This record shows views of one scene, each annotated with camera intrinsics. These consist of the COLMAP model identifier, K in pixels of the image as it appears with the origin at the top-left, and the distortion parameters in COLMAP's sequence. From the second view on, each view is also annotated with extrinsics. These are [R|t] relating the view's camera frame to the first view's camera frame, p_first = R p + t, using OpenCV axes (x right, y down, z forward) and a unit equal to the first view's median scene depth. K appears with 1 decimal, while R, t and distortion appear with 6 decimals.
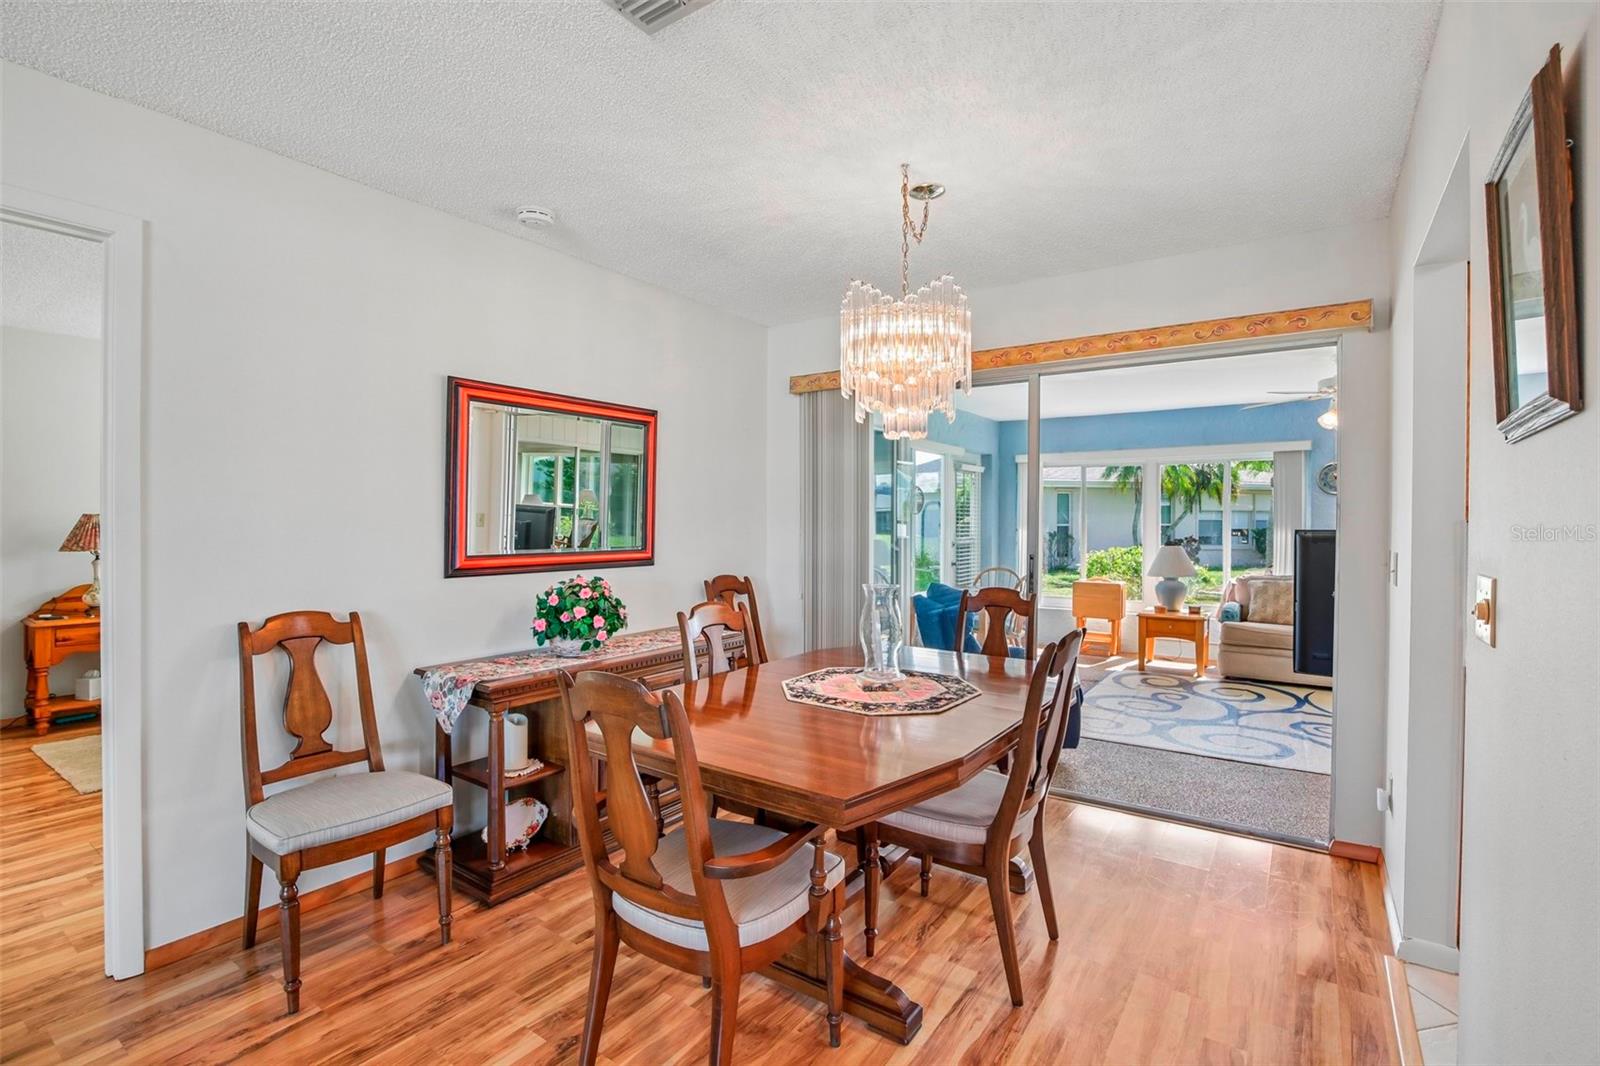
lens RADIAL K [[742.8, 0, 815.6], [0, 742.8, 523.6], [0, 0, 1]] dist [-0.027092, -0.000162]
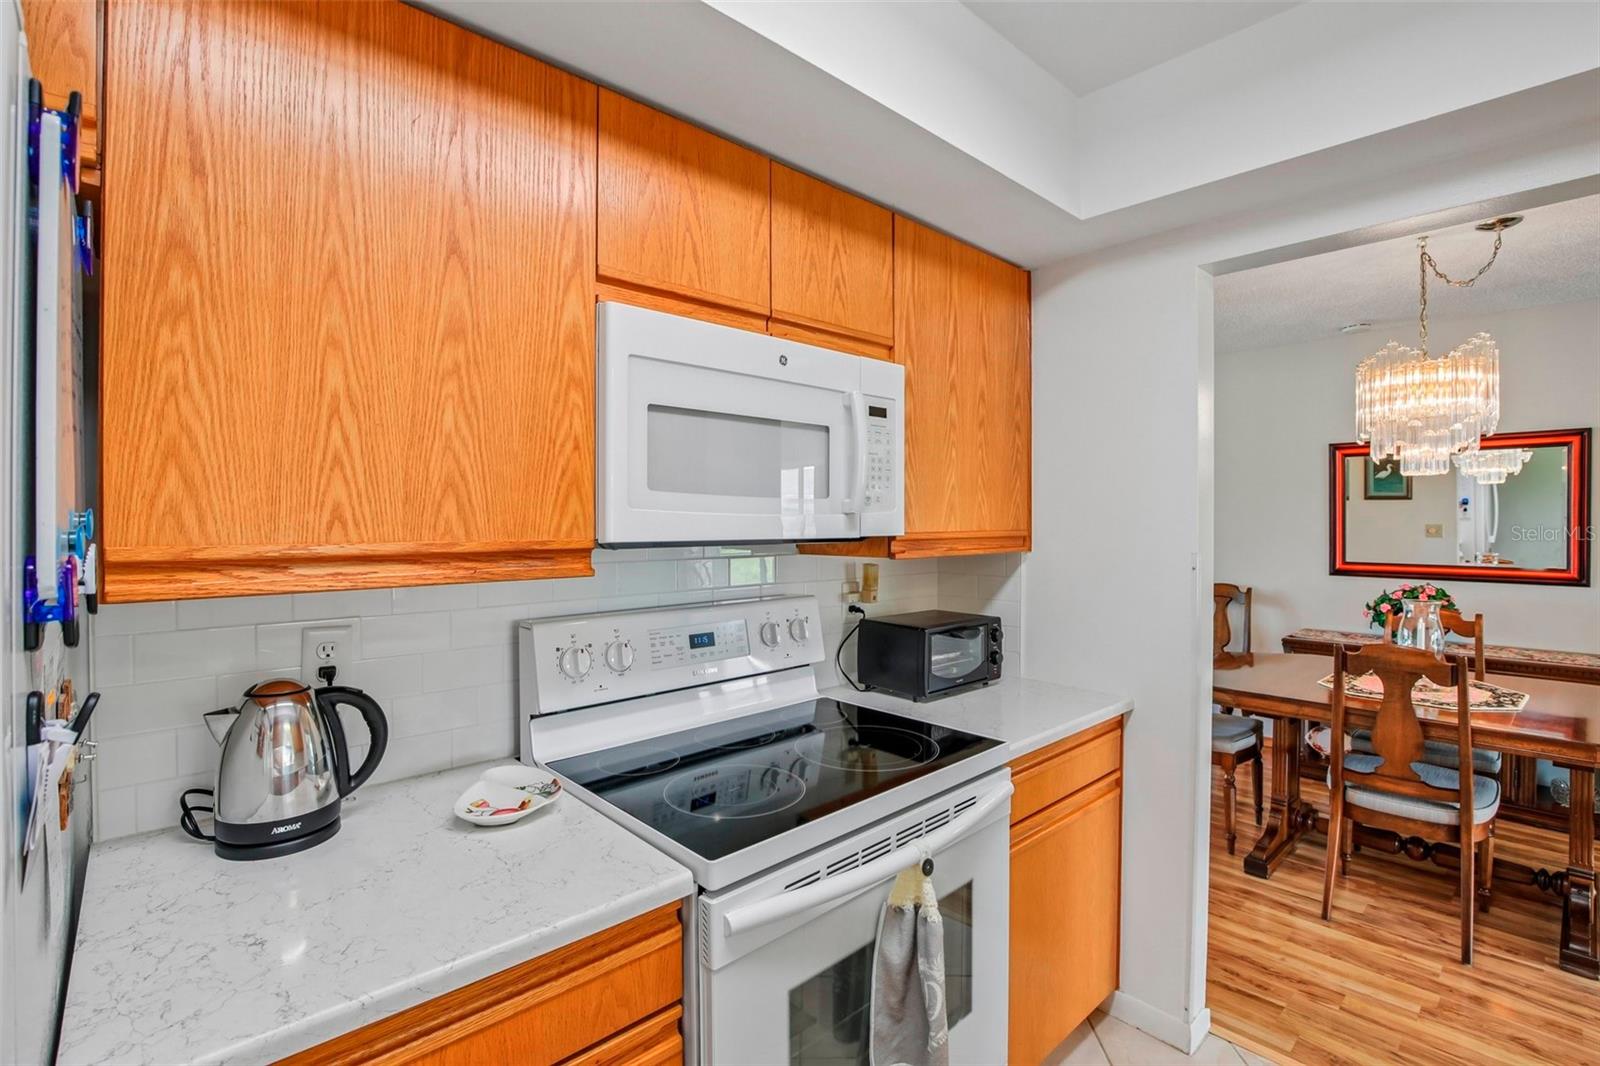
lens RADIAL K [[733.0, 0, 804.8], [0, 733.0, 524.6], [0, 0, 1]] dist [-0.047803, 0.011661]
pose [[-0.219795, 0.003084, -0.975541, 1.172830], [-0.003402, 0.999987, 0.003928, -0.032946], [0.975540, 0.004182, -0.219782, 0.255855]]
